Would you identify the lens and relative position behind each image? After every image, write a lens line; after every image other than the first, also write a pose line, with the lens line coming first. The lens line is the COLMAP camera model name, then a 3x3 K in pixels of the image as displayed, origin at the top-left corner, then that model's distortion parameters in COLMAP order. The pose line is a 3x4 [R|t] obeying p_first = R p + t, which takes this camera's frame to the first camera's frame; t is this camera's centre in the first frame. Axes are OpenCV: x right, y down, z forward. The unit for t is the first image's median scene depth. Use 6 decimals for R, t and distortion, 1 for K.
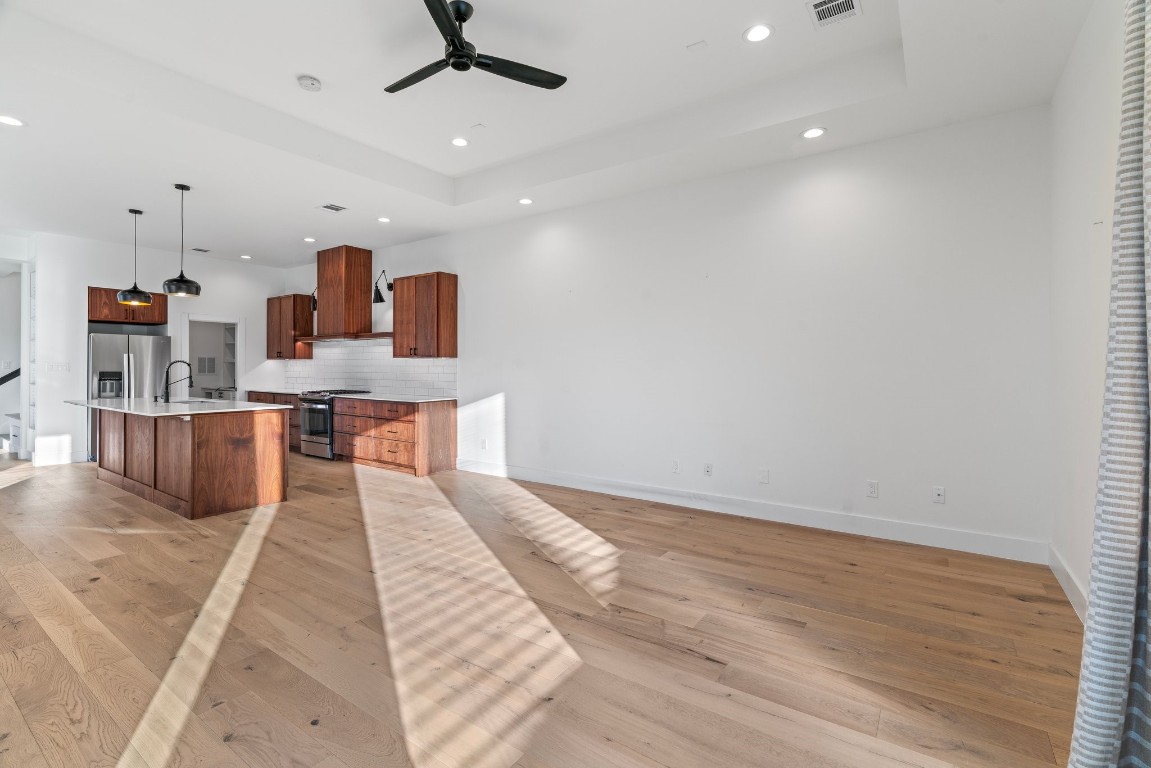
lens RADIAL K [[525.7, 0, 572.4], [0, 525.7, 358.3], [0, 0, 1]] dist [-0.001673, 0.000868]
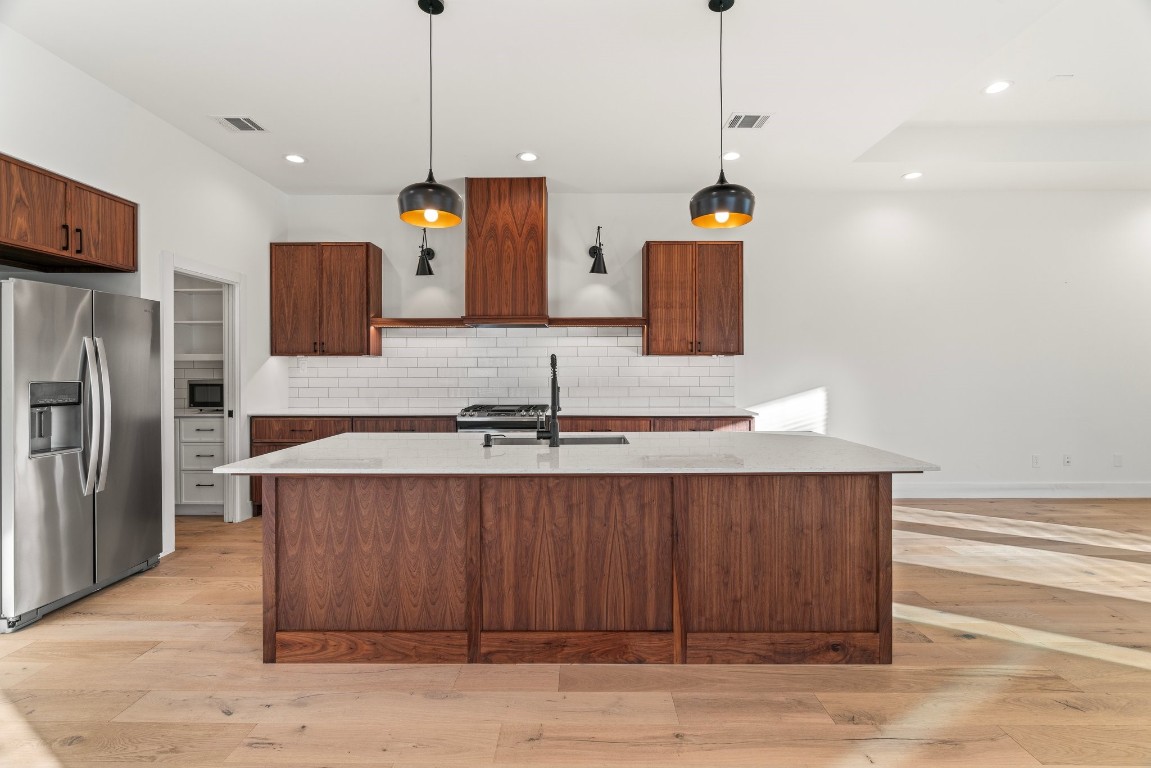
lens RADIAL K [[517.3, 0, 573.2], [0, 517.3, 372.4], [0, 0, 1]] dist [-0.001583, 0.000855]
pose [[0.817297, -0.009418, 0.576140, -1.637938], [-0.004167, 0.999744, 0.022254, 0.014528], [-0.576202, -0.020589, 0.817048, 0.991369]]
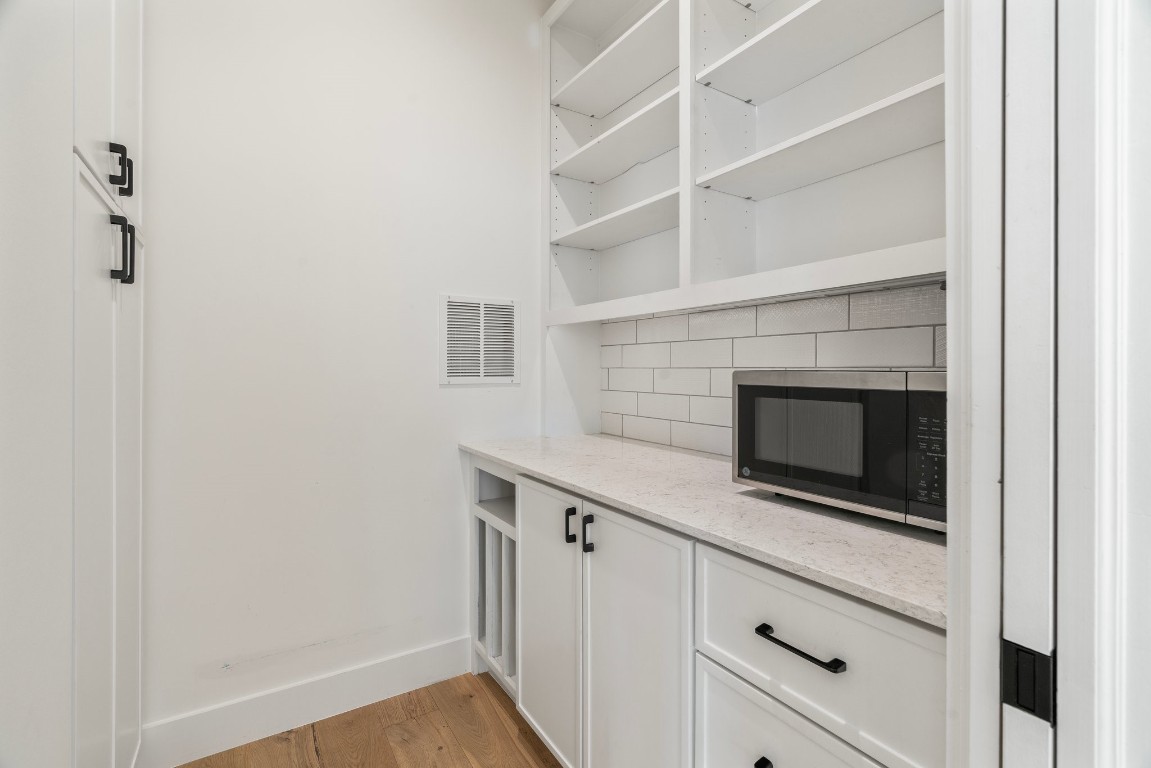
lens RADIAL K [[517.3, 0, 573.2], [0, 517.3, 372.4], [0, 0, 1]] dist [-0.001583, 0.000855]
pose [[0.929966, 0.001178, -0.367643, -1.655549], [0.005839, 0.999821, 0.017975, 0.063919], [0.367599, -0.018863, 0.929793, 2.324156]]
